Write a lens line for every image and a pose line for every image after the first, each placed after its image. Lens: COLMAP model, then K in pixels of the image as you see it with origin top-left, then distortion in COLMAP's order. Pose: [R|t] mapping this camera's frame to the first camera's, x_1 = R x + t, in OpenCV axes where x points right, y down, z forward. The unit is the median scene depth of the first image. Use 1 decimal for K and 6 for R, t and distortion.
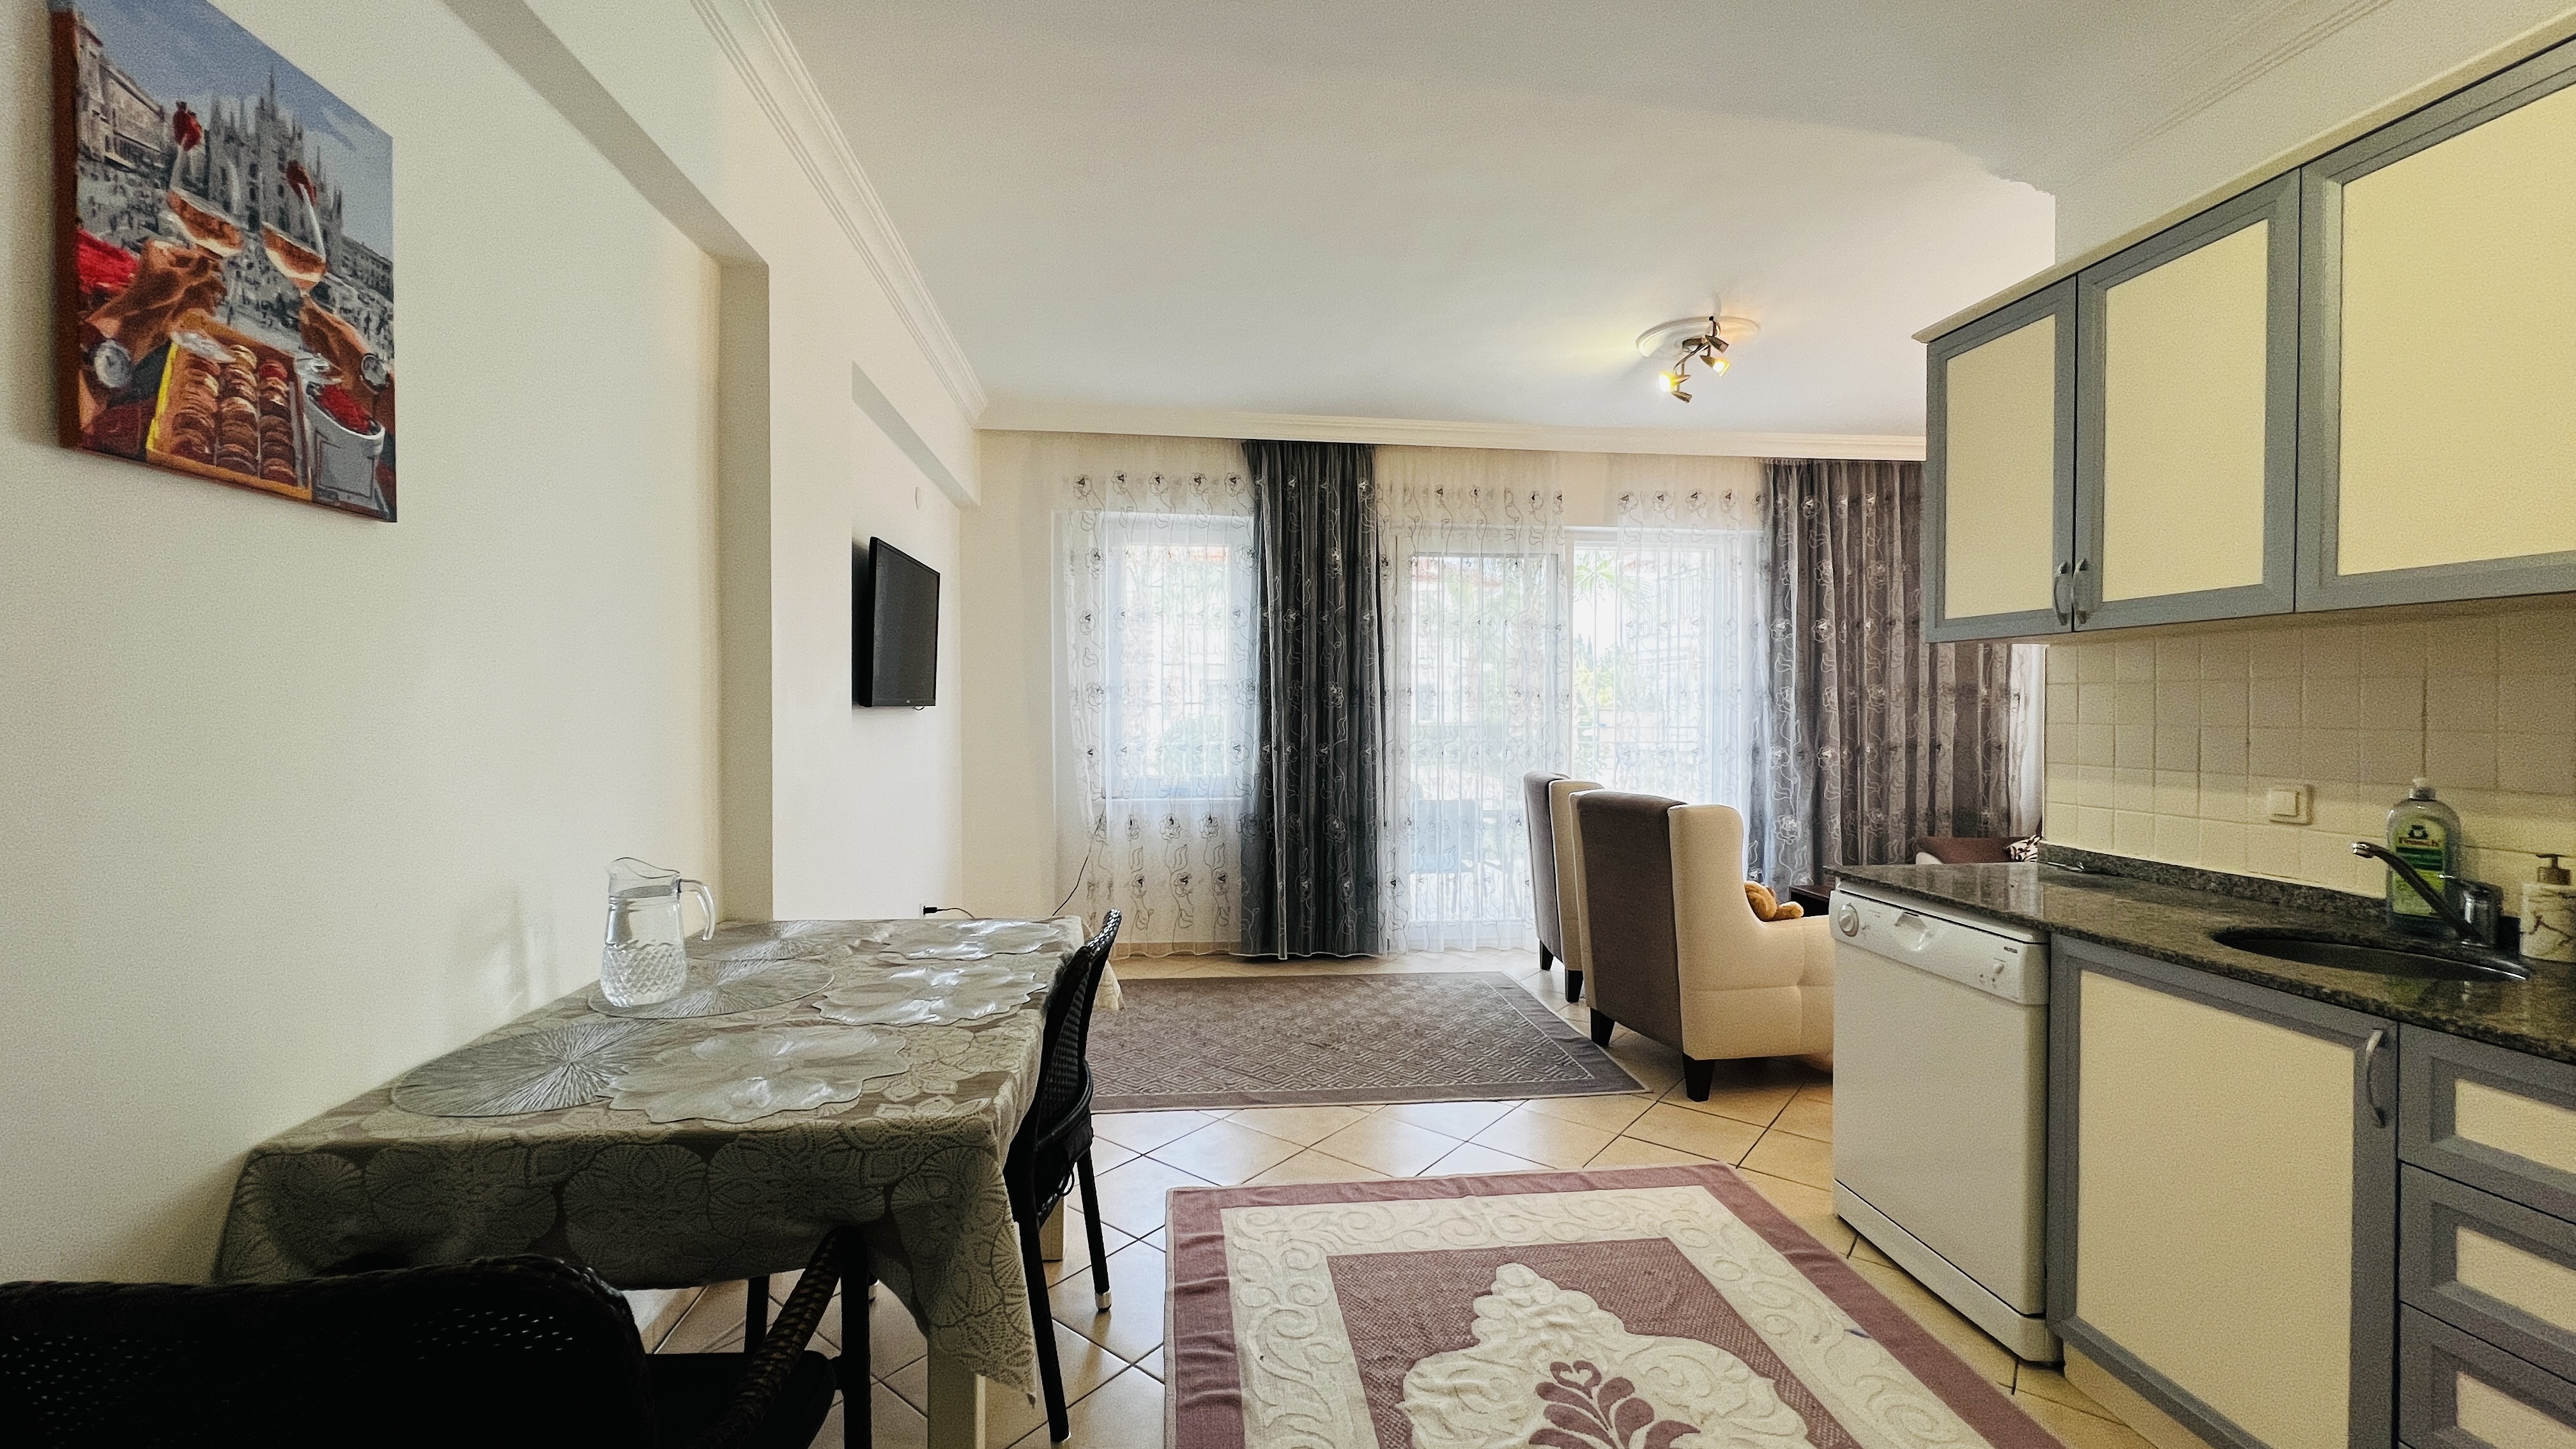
lens RADIAL K [[1031.1, 0, 1281.3], [0, 1031.1, 719.4], [0, 0, 1]] dist [-0.000292, -0.000250]
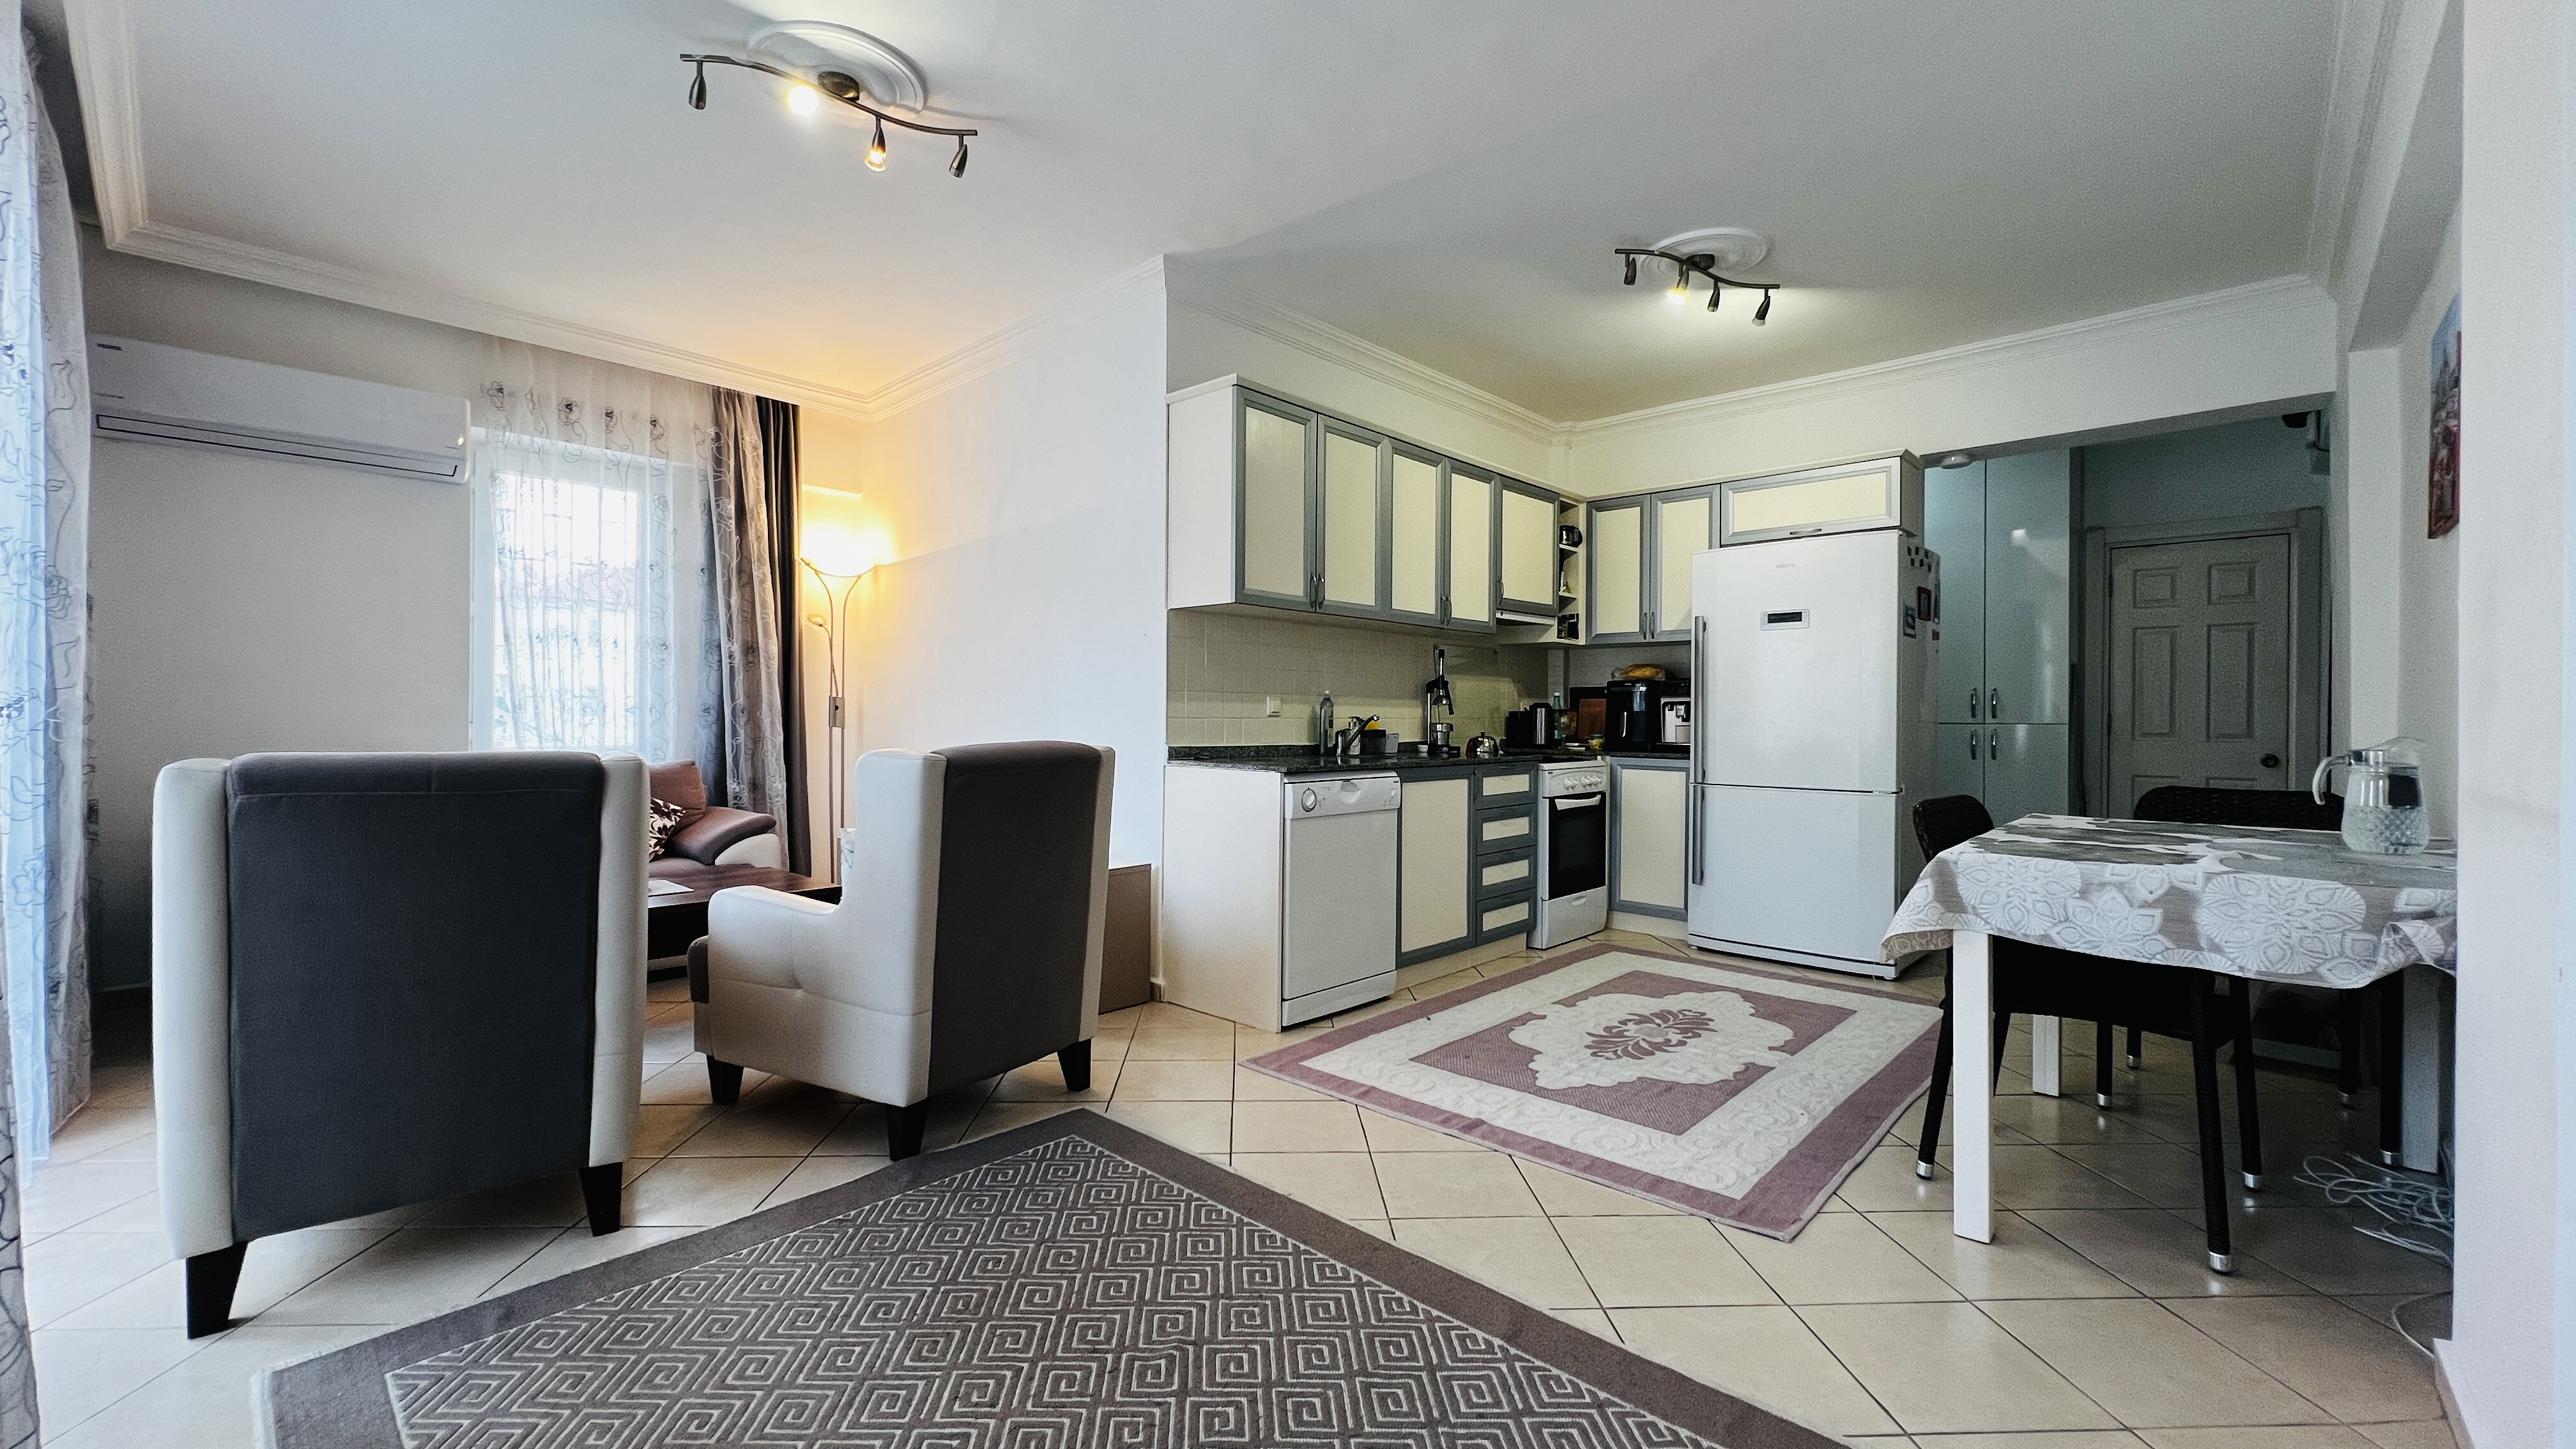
lens RADIAL K [[1031.1, 0, 1281.3], [0, 1031.1, 719.4], [0, 0, 1]] dist [-0.000292, -0.000250]
pose [[-0.651664, -0.009217, 0.758452, -0.958596], [0.000613, 0.999919, 0.012678, 0.135440], [-0.758508, 0.008726, -0.651606, 3.865929]]
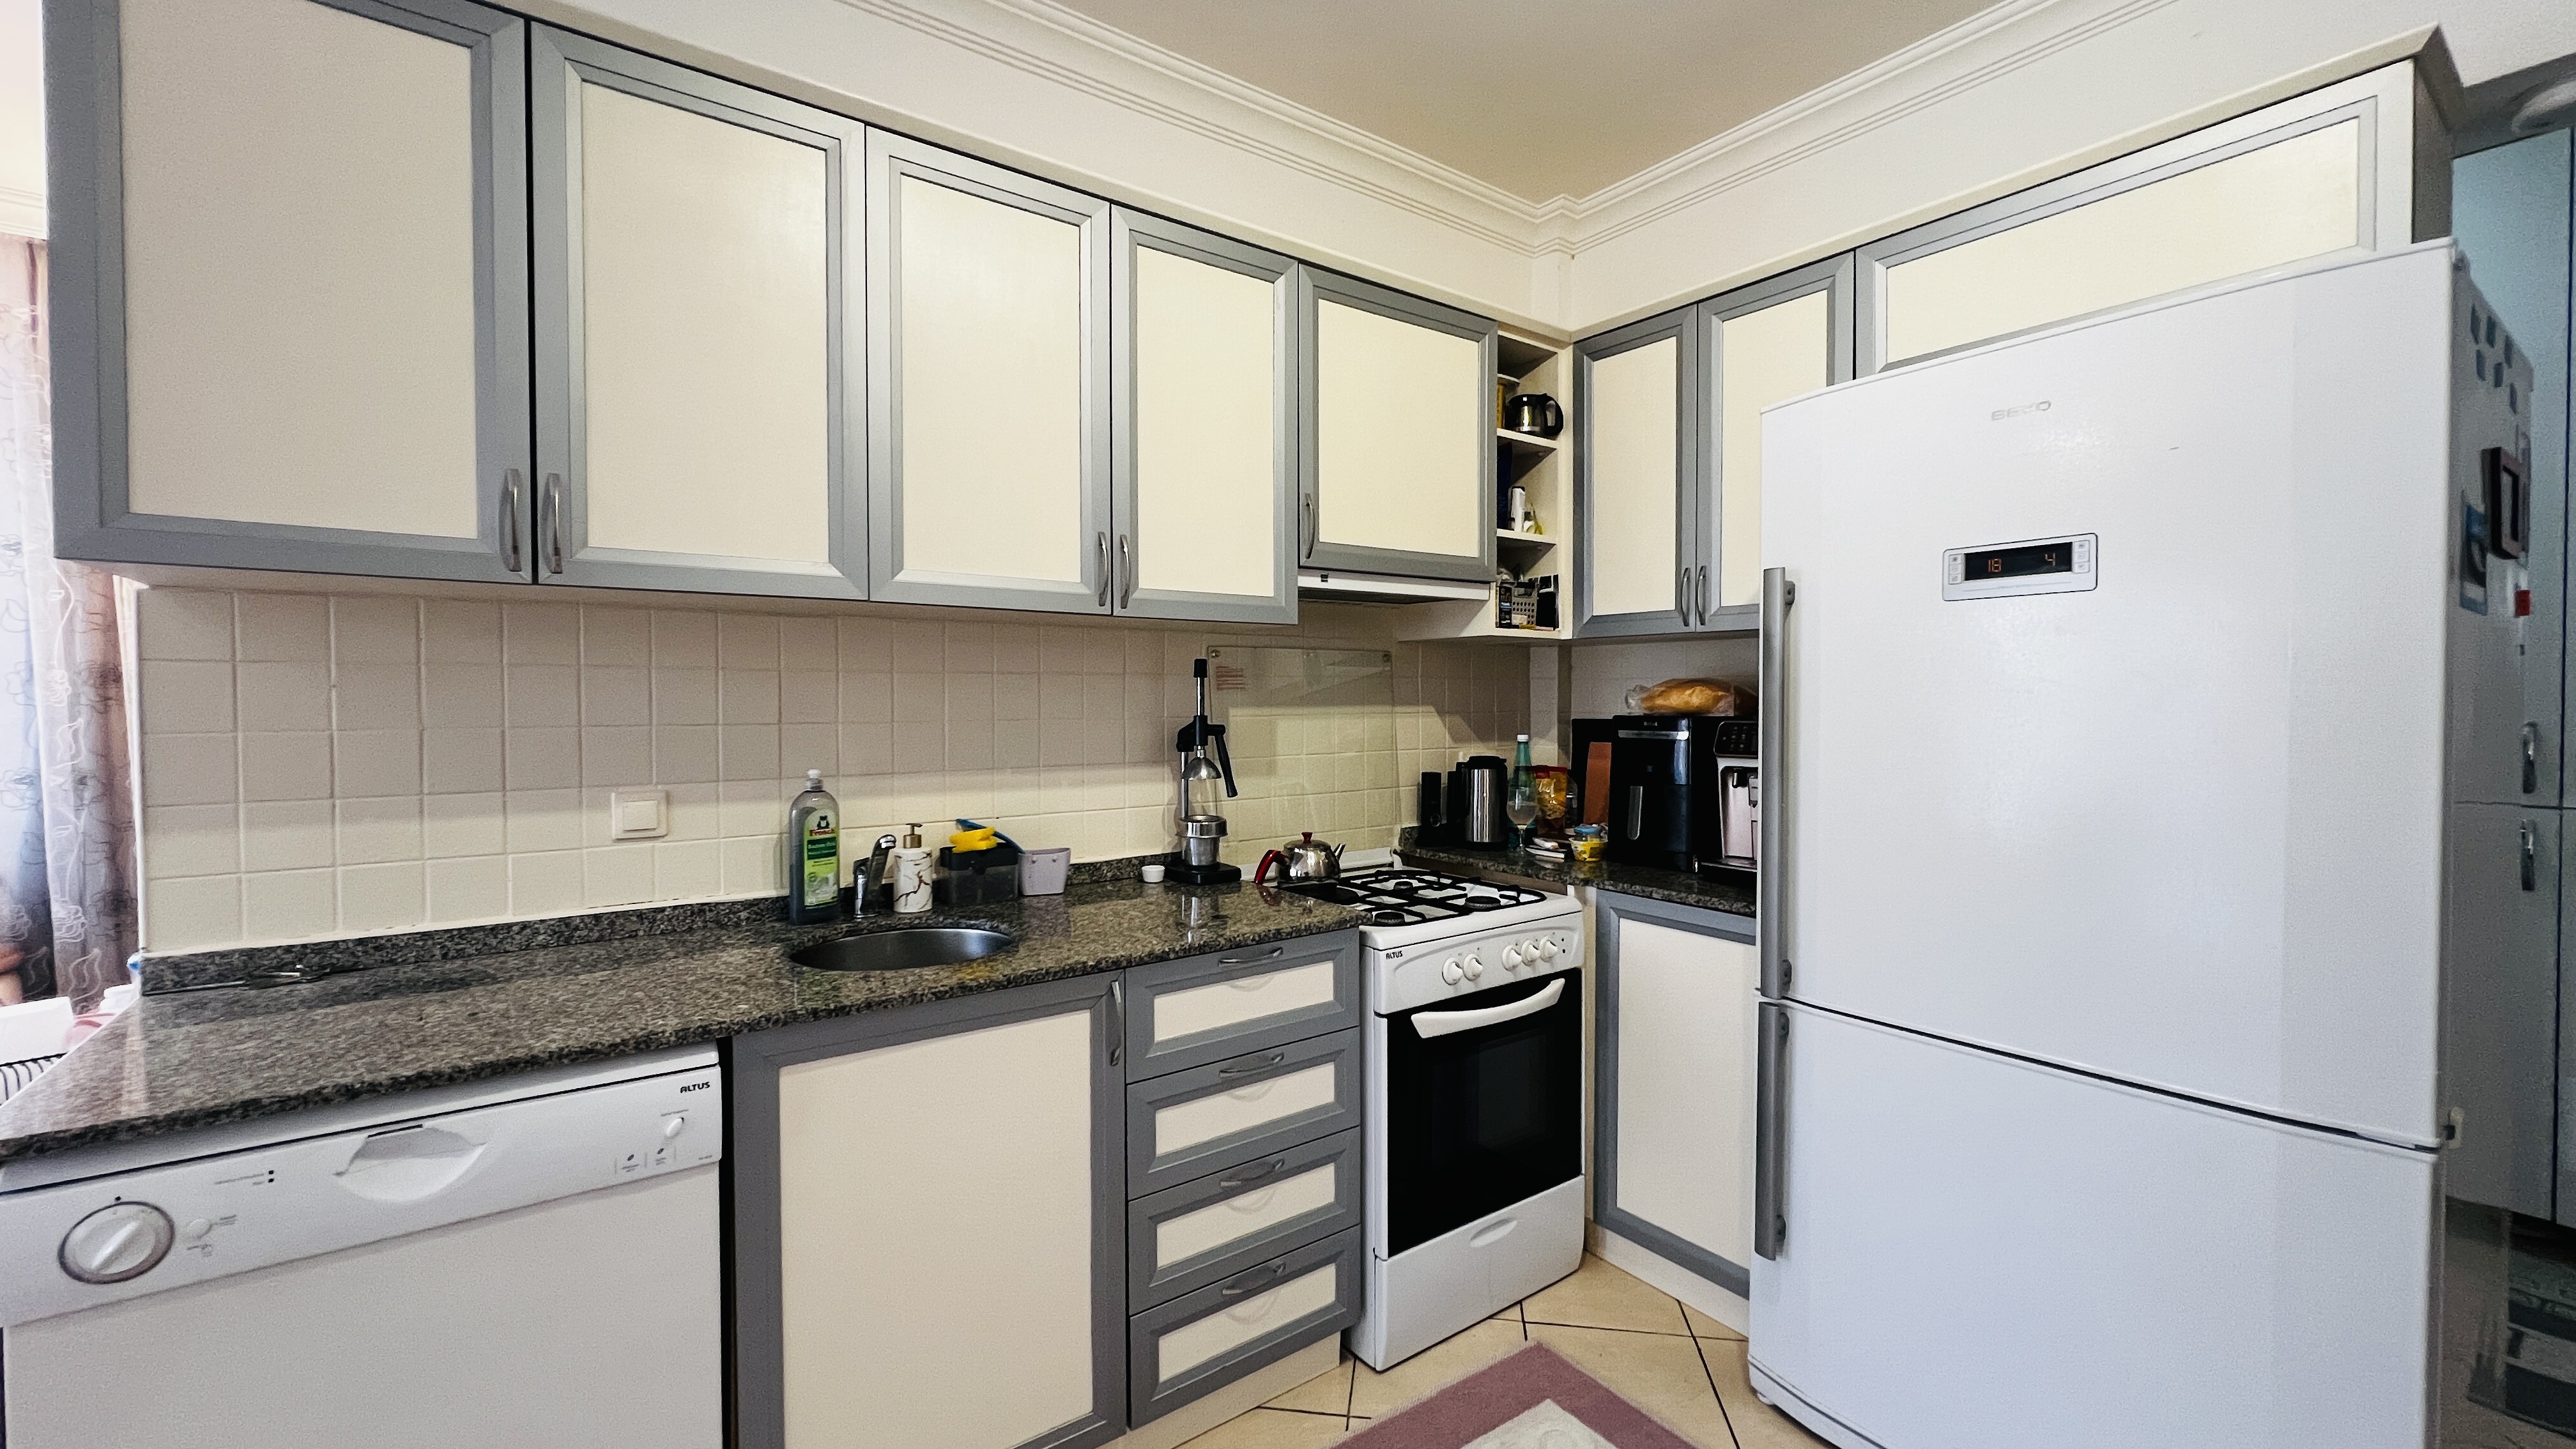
lens RADIAL K [[1031.1, 0, 1281.3], [0, 1031.1, 719.4], [0, 0, 1]] dist [-0.000292, -0.000250]
pose [[-0.498907, -0.018107, 0.866466, -0.022144], [0.010223, 0.999589, 0.026775, -0.023306], [-0.866595, 0.022216, -0.498517, 1.610474]]
